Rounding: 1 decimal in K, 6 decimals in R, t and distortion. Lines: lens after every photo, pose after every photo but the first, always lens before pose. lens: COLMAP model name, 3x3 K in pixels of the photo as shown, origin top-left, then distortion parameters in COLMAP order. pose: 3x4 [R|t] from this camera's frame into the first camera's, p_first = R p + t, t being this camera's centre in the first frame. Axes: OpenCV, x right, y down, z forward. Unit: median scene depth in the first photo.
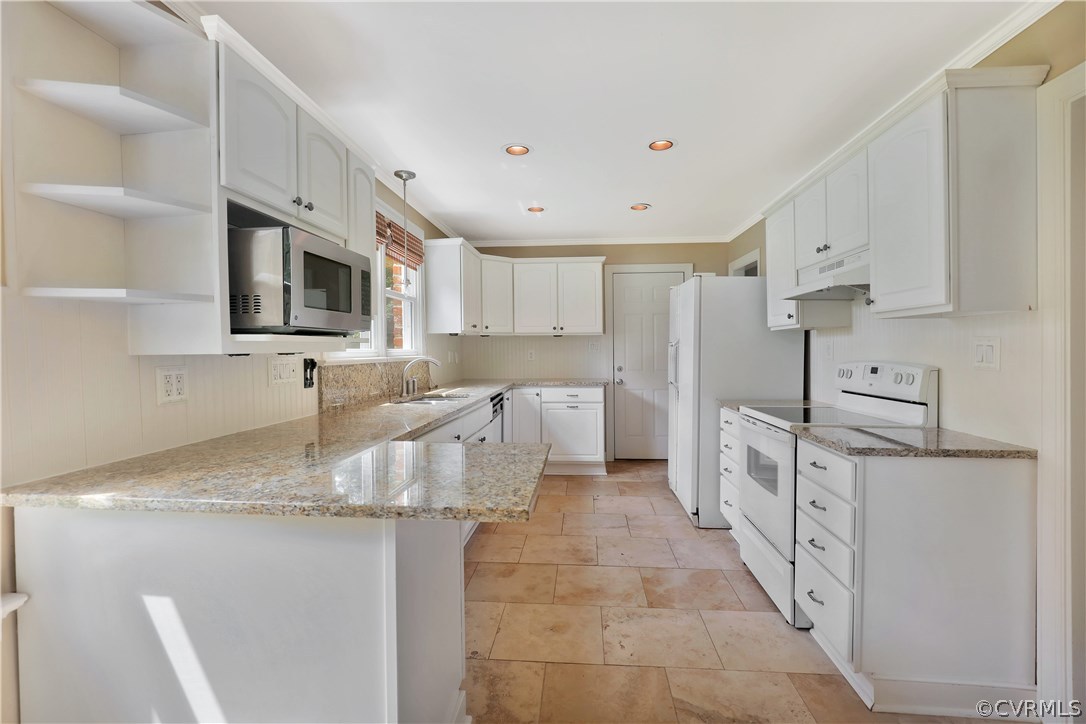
lens RADIAL K [[502.9, 0, 551.5], [0, 502.9, 352.4], [0, 0, 1]] dist [-0.034817, 0.000848]
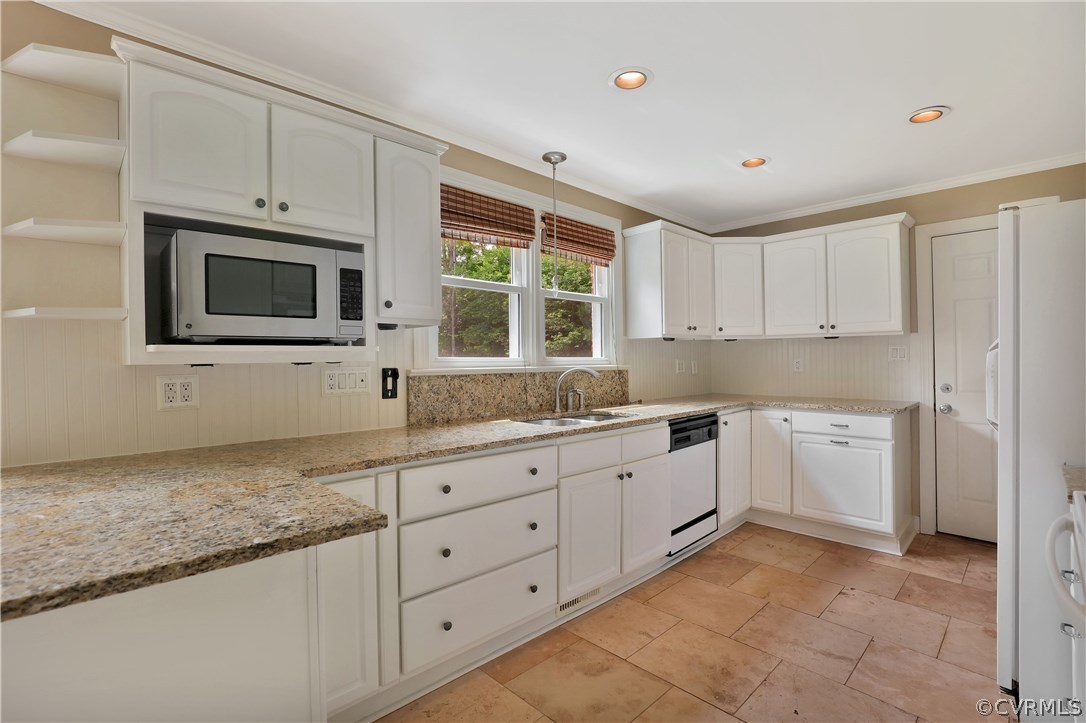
lens RADIAL K [[504.6, 0, 545.1], [0, 504.6, 355.3], [0, 0, 1]] dist [-0.033231, 0.011068]
pose [[0.748210, -0.002597, -0.663457, 0.268082], [-0.002067, 0.999978, -0.006244, -0.004974], [0.663459, 0.006043, 0.748188, 0.330243]]
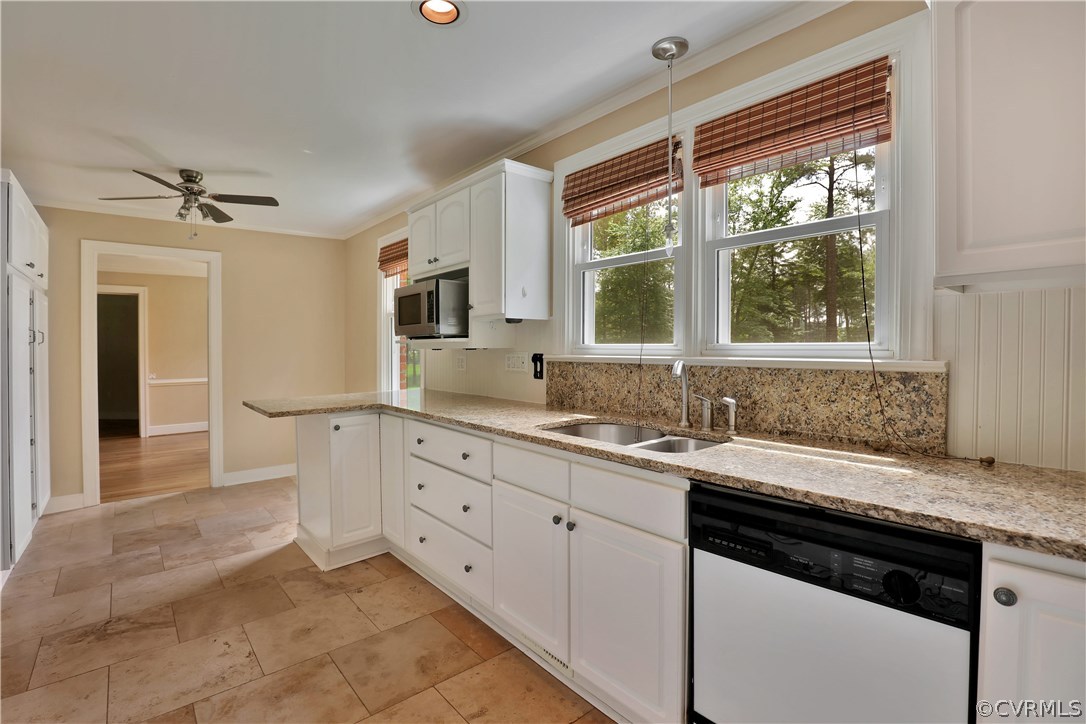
lens RADIAL K [[502.9, 0, 551.5], [0, 502.9, 352.4], [0, 0, 1]] dist [-0.034817, 0.000848]
pose [[-0.707712, 0.019376, -0.706236, 0.217818], [0.006763, 0.999764, 0.020653, -0.009949], [0.706469, 0.009840, -0.707676, 1.291227]]
